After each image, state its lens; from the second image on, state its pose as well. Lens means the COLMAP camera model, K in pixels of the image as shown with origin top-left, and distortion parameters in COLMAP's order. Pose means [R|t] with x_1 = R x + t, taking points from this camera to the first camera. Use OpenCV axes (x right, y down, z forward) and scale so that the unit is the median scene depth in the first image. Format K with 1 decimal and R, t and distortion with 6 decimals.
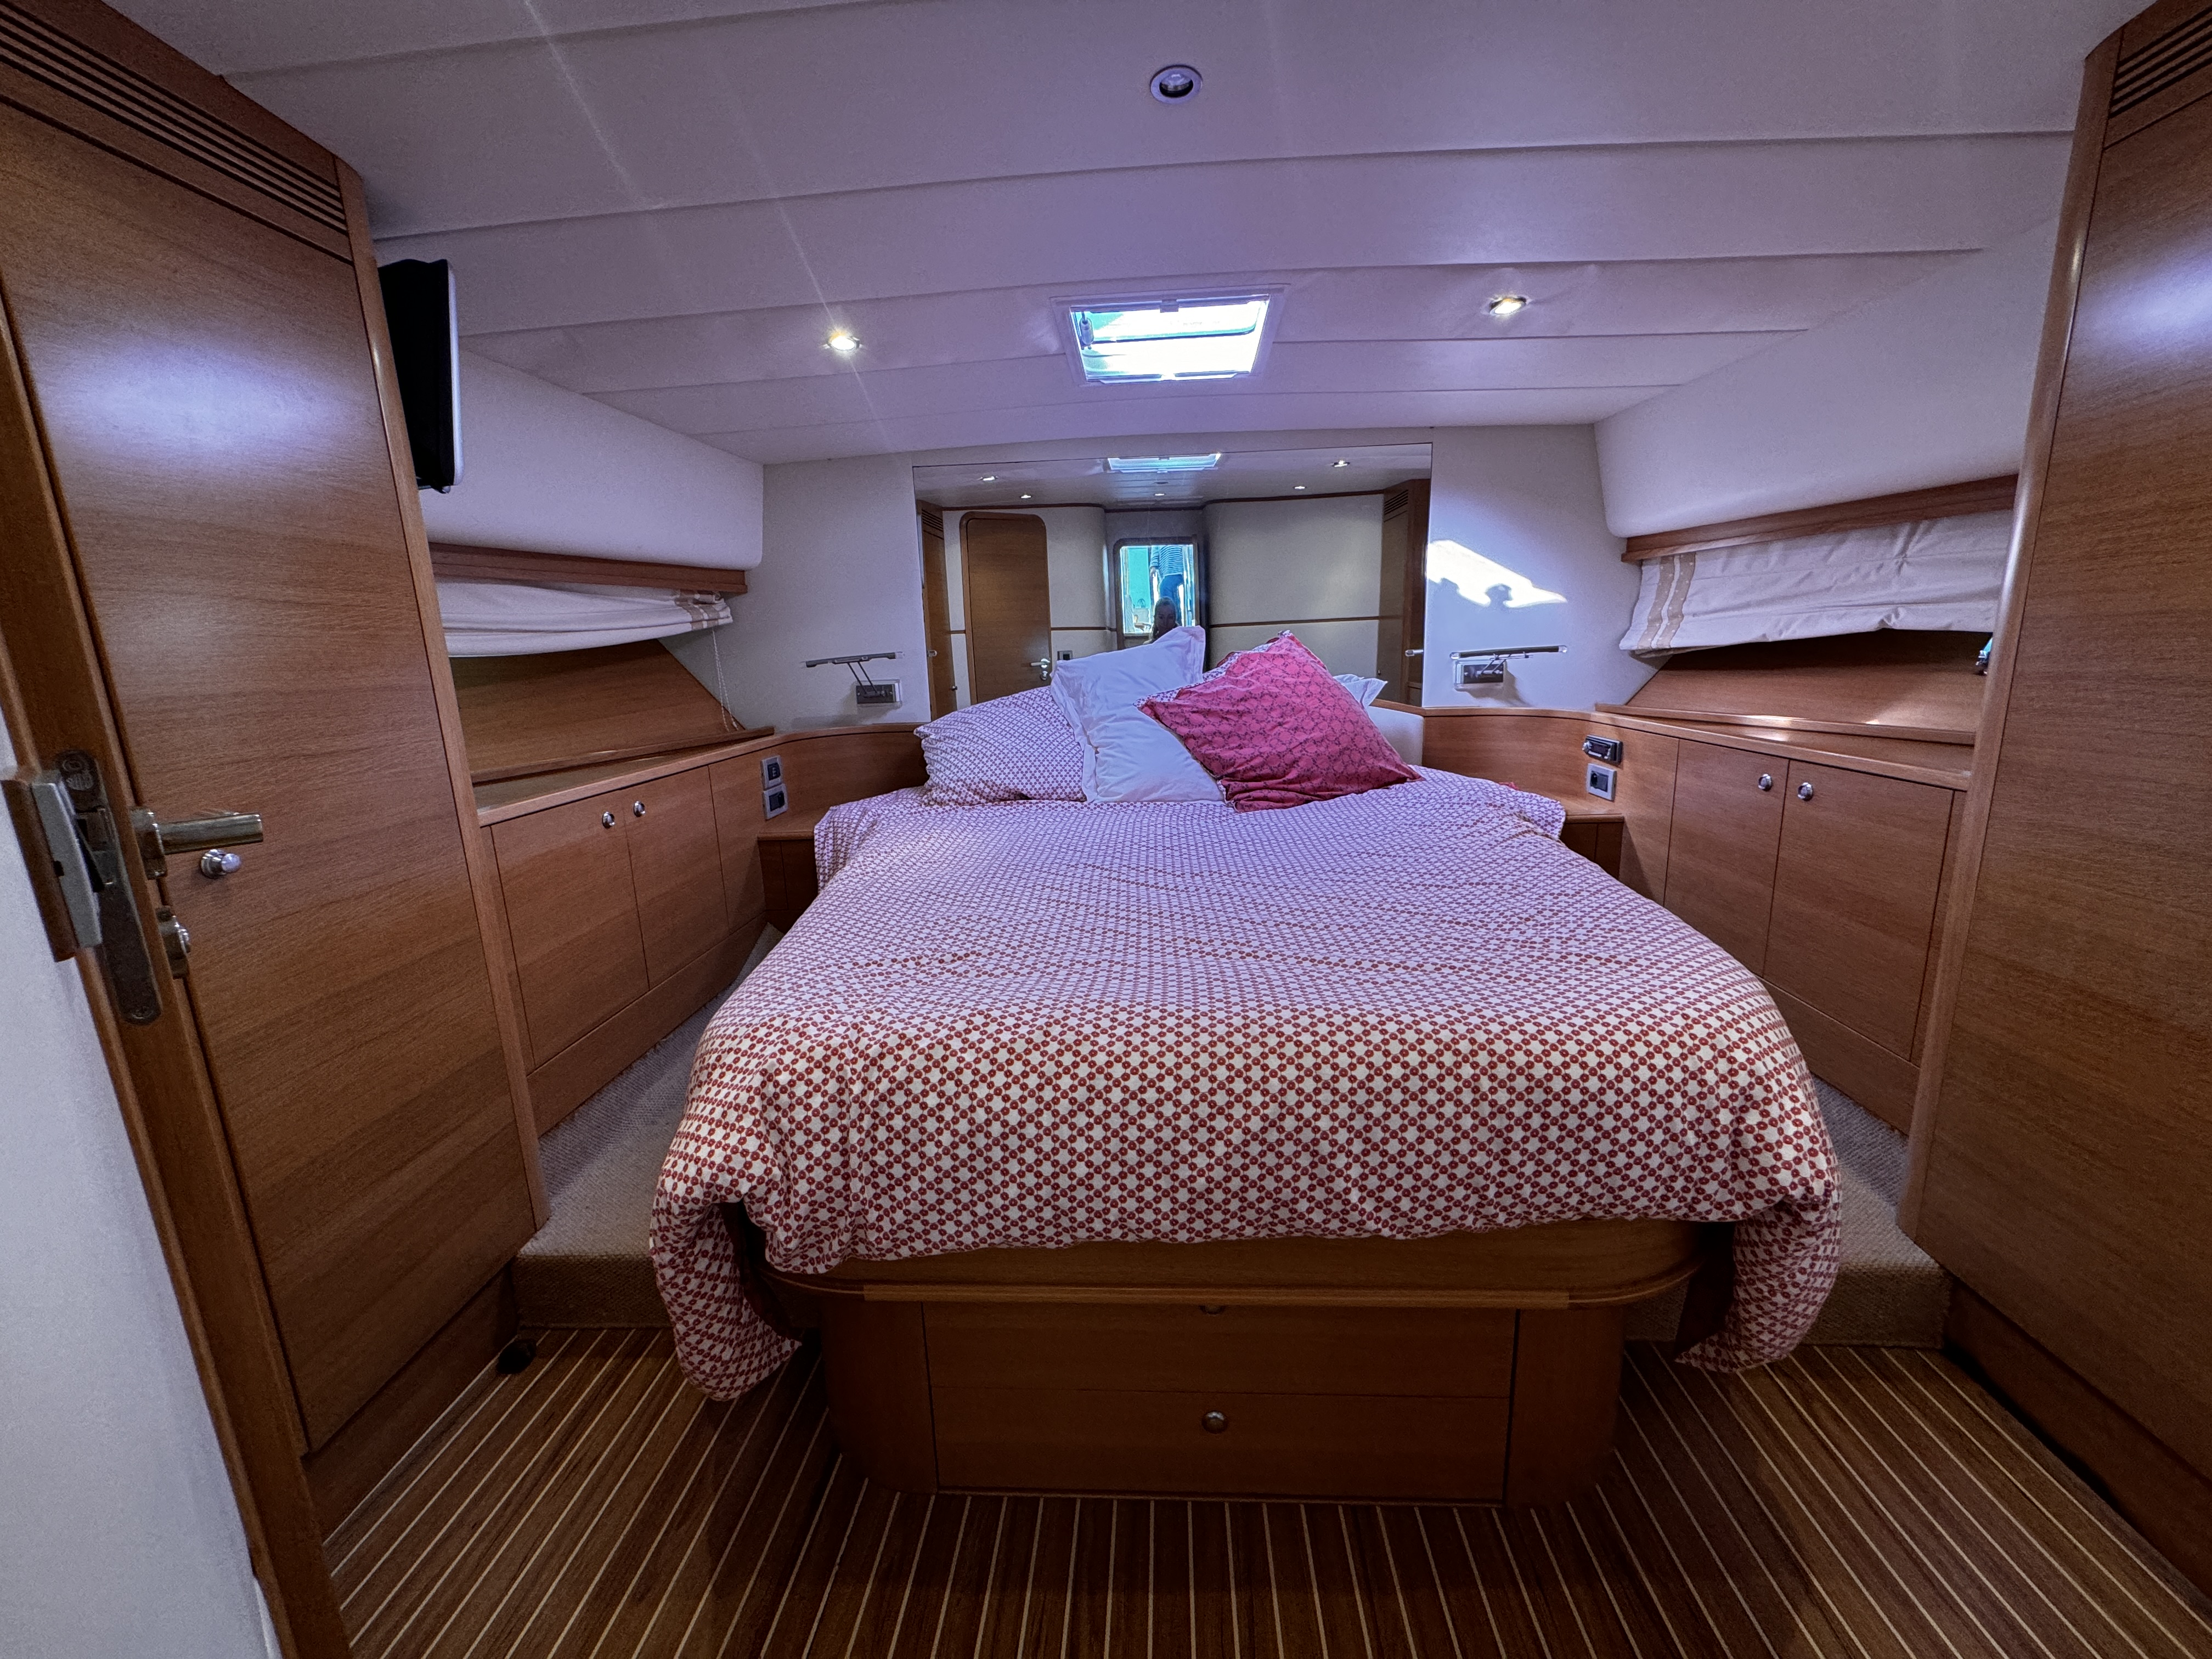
lens RADIAL K [[881.0, 0, 1108.1], [0, 881.0, 827.7], [0, 0, 1]] dist [-0.002484, -0.000521]
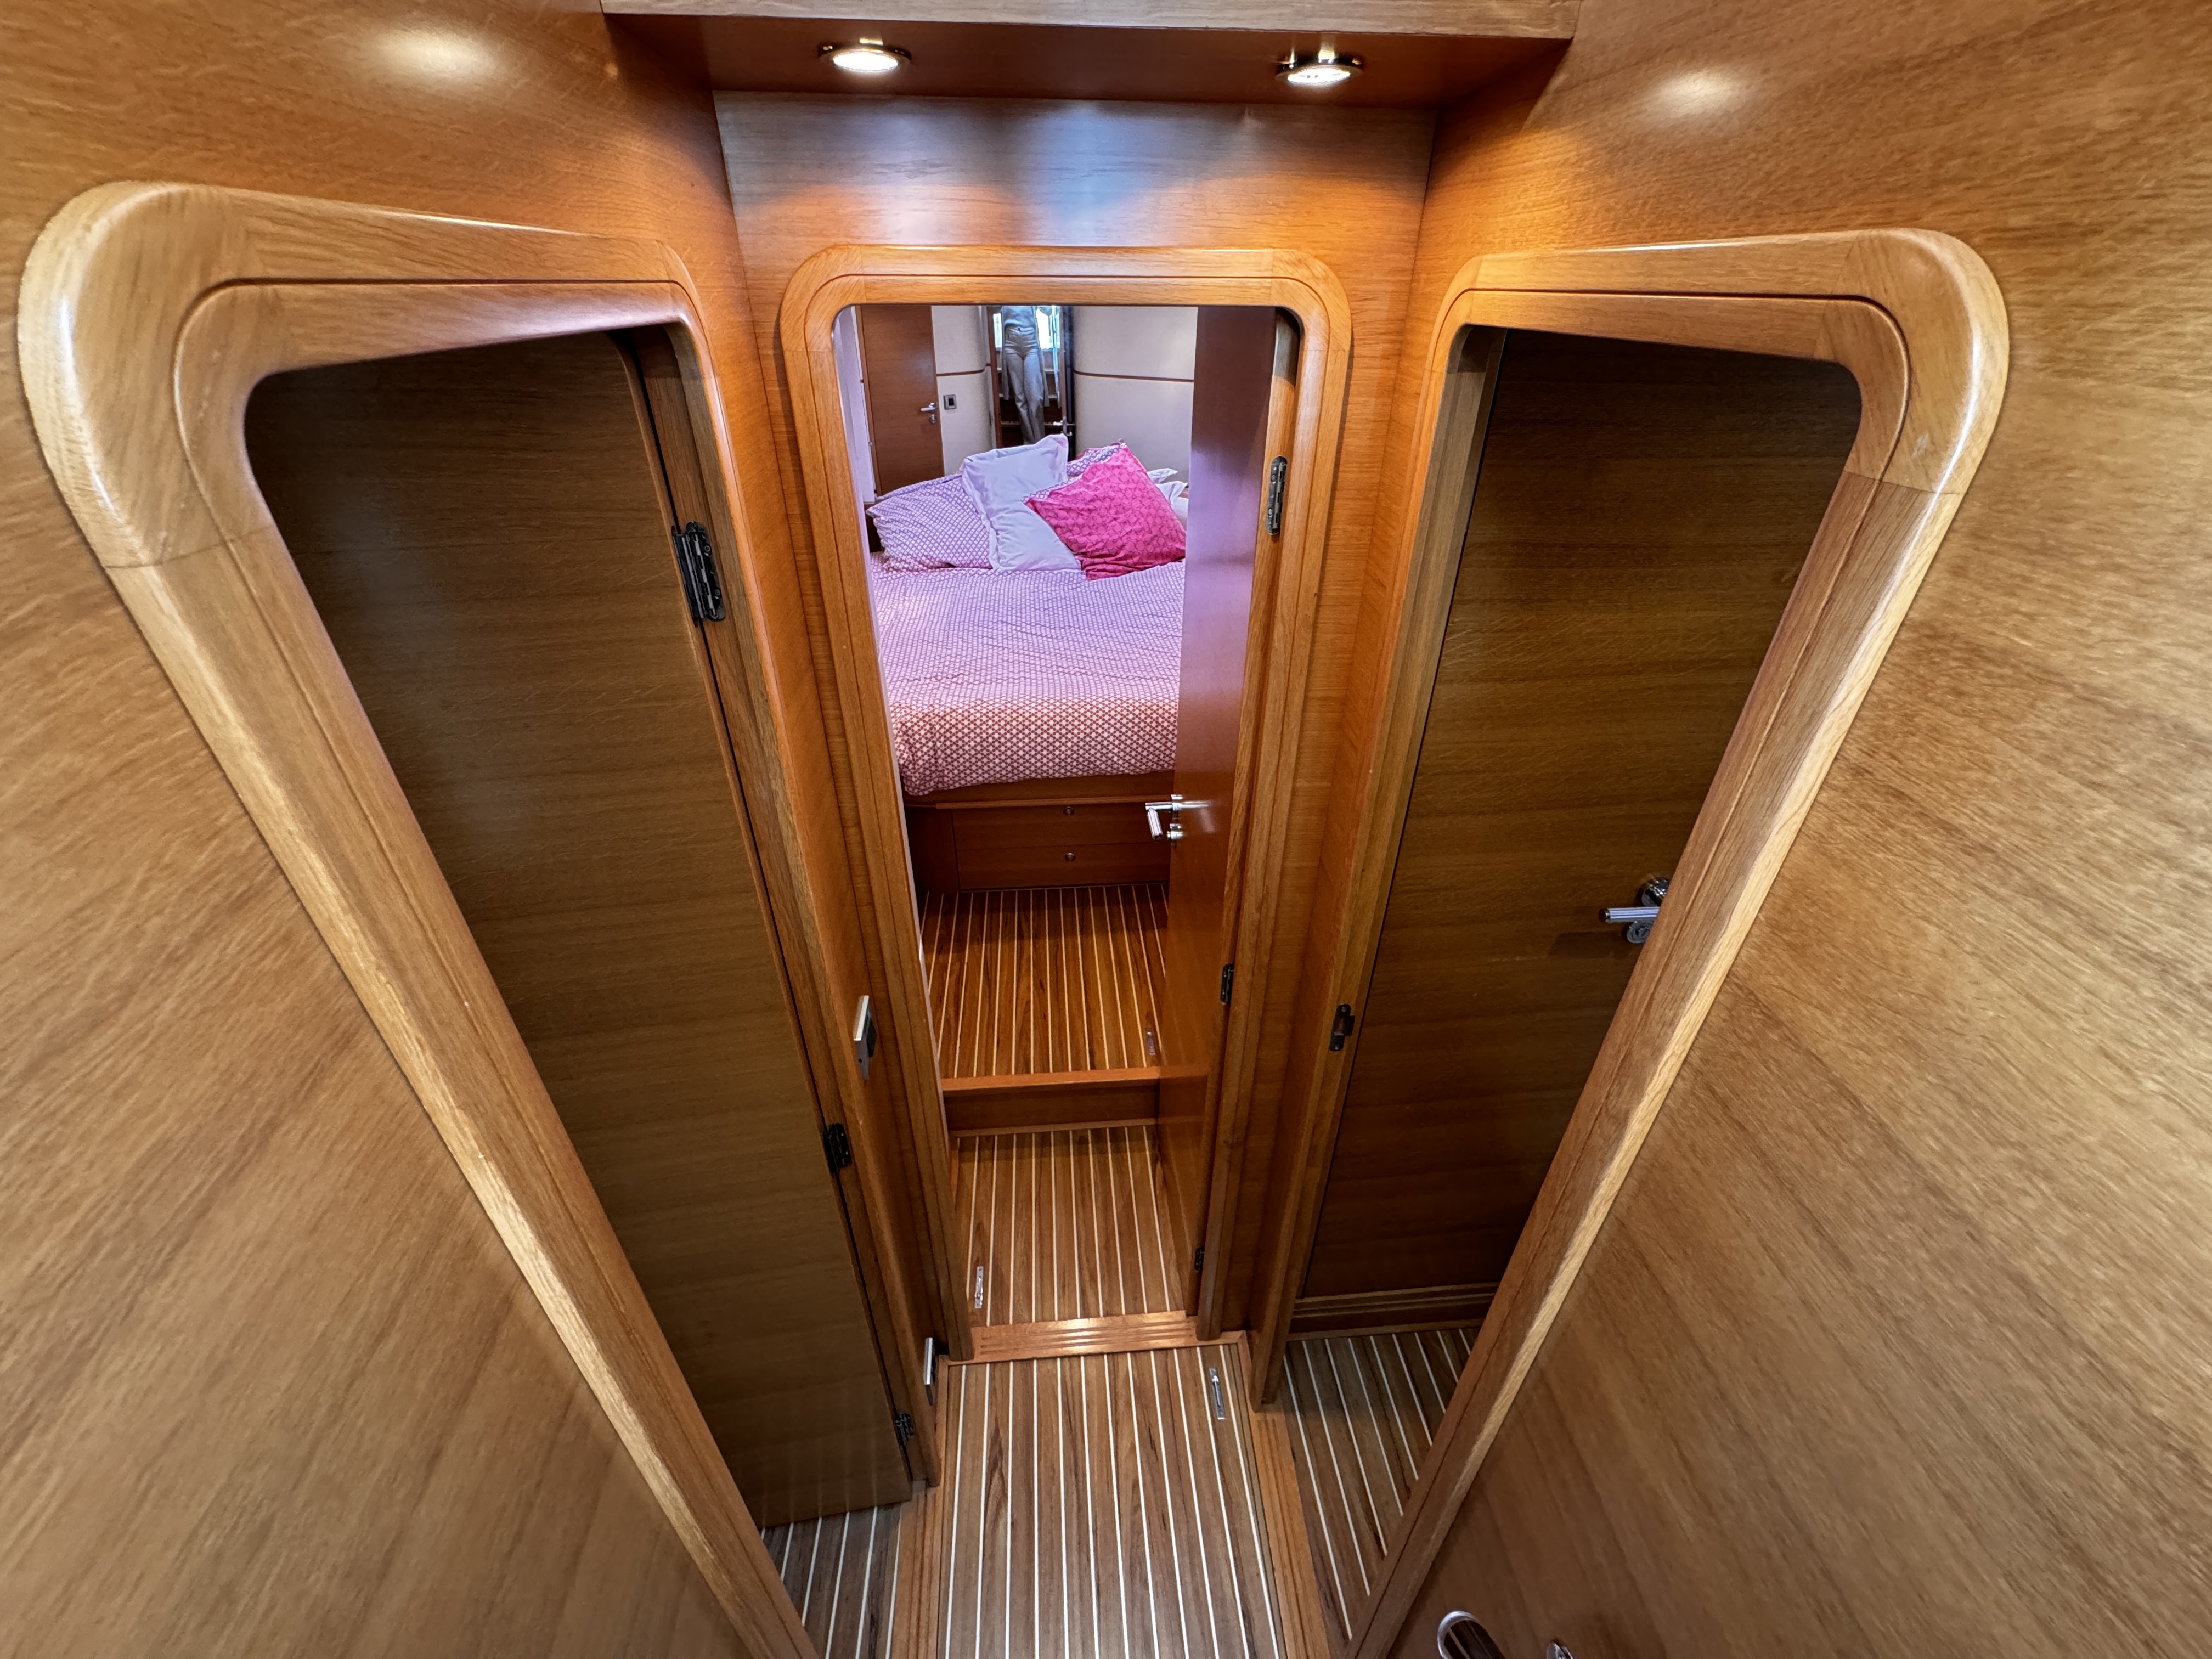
lens RADIAL K [[881.0, 0, 1105.4], [0, 881.0, 830.2], [0, 0, 1]] dist [-0.002484, -0.000521]
pose [[0.989592, -0.036683, 0.139149, -0.061590], [-0.012631, 0.941091, 0.337919, -0.125999], [-0.143348, -0.336159, 0.930832, -0.652723]]
